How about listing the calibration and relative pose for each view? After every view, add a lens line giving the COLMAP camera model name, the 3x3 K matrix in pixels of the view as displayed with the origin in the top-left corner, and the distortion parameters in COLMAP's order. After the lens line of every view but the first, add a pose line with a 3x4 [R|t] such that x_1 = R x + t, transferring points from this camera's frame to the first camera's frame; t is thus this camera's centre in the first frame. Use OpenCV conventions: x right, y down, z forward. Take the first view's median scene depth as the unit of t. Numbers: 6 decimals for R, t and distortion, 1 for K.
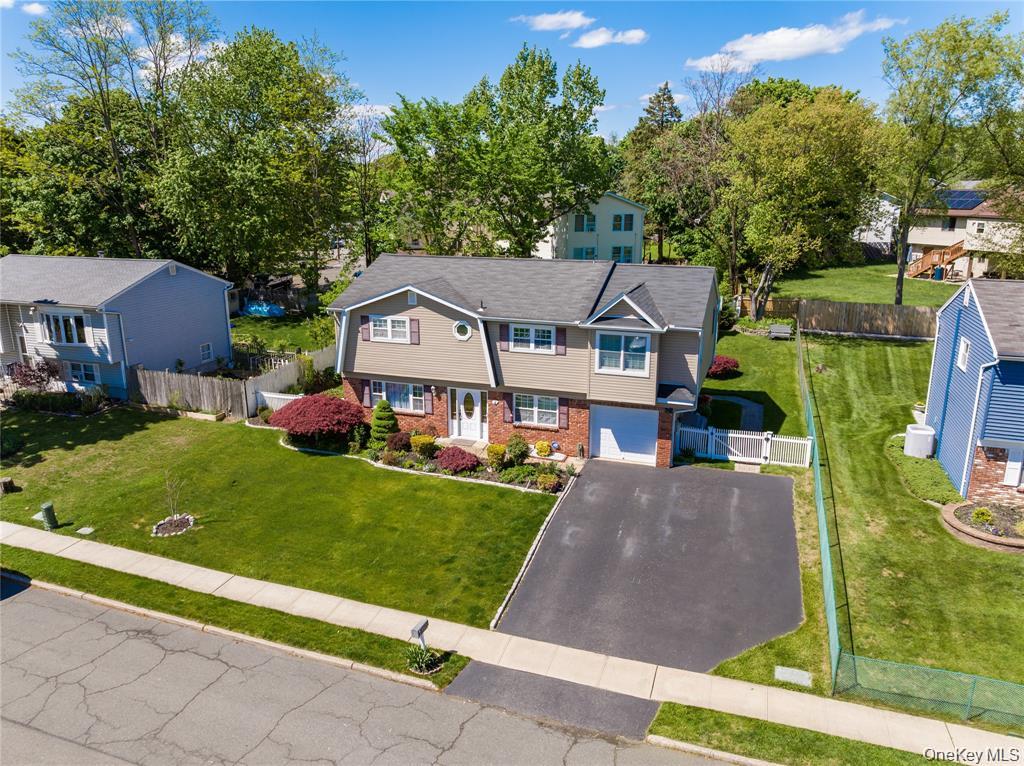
lens RADIAL K [[723.0, 0, 516.4], [0, 723.0, 383.8], [0, 0, 1]] dist [-0.035956, 0.001928]
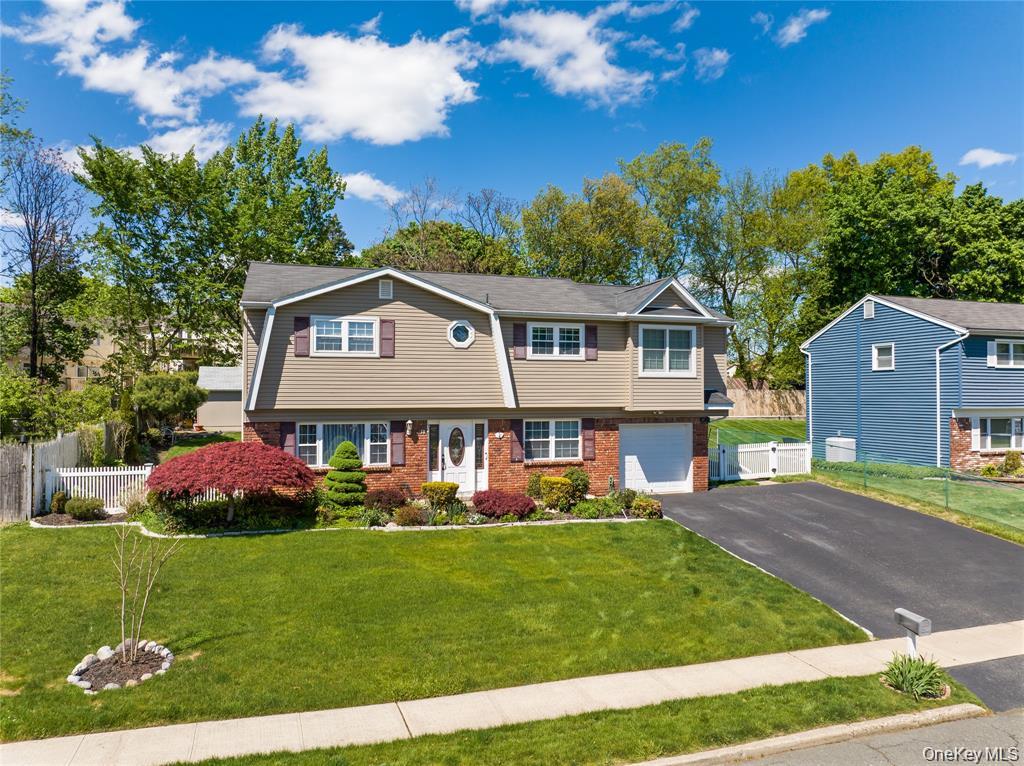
lens RADIAL K [[723.0, 0, 508.8], [0, 723.0, 382.8], [0, 0, 1]] dist [-0.035956, 0.001928]
pose [[0.797231, 0.012256, 0.603550, -0.489738], [0.156579, 0.961379, -0.226348, 0.149406], [-0.583014, 0.274955, 0.764522, 0.447621]]
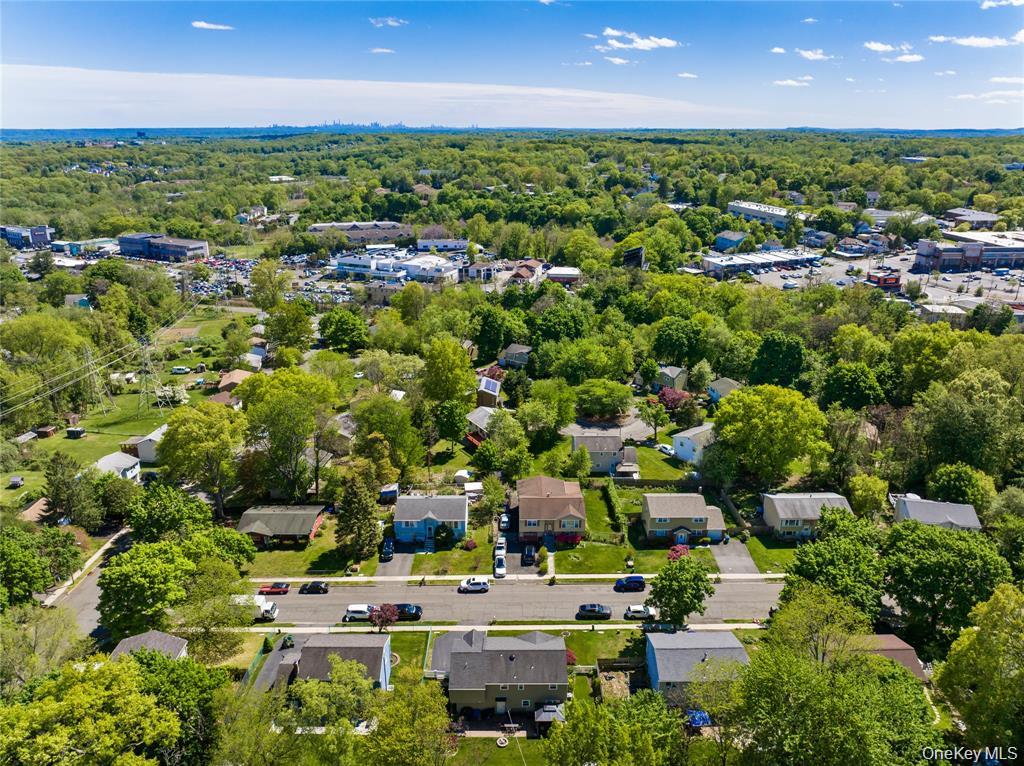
lens RADIAL K [[723.0, 0, 514.2], [0, 723.0, 381.9], [0, 0, 1]] dist [-0.035956, 0.001928]
pose [[-0.942524, 0.113560, -0.314250, 0.942400], [-0.089489, 0.820332, 0.564843, -3.204275], [0.321933, 0.560500, -0.763020, 3.058562]]
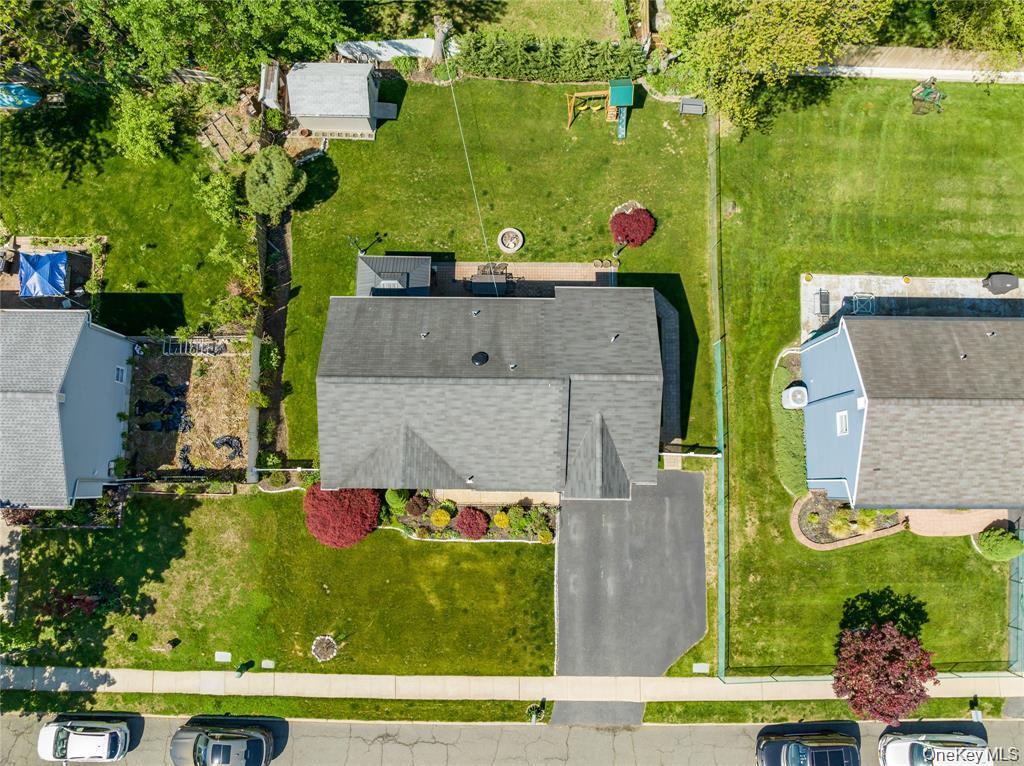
lens RADIAL K [[723.0, 0, 510.7], [0, 723.0, 380.8], [0, 0, 1]] dist [-0.035956, 0.001928]
pose [[0.948299, -0.313535, 0.049231, 0.003456], [0.080316, 0.387146, 0.918514, -1.246245], [-0.307046, -0.867072, 0.392312, 0.681906]]
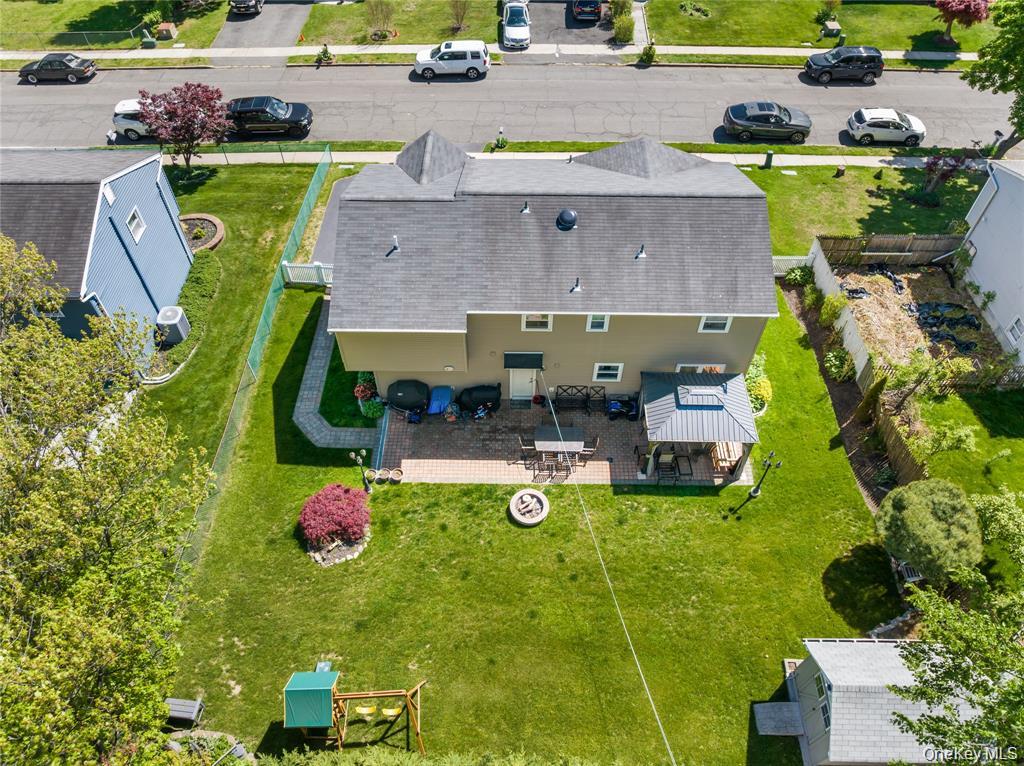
lens RADIAL K [[723.0, 0, 515.9], [0, 723.0, 378.2], [0, 0, 1]] dist [-0.035956, 0.001928]
pose [[-0.947001, 0.244400, -0.208464, 0.328564], [-0.090648, 0.419262, 0.903328, -0.935784], [0.308175, 0.874350, -0.374888, 1.682435]]
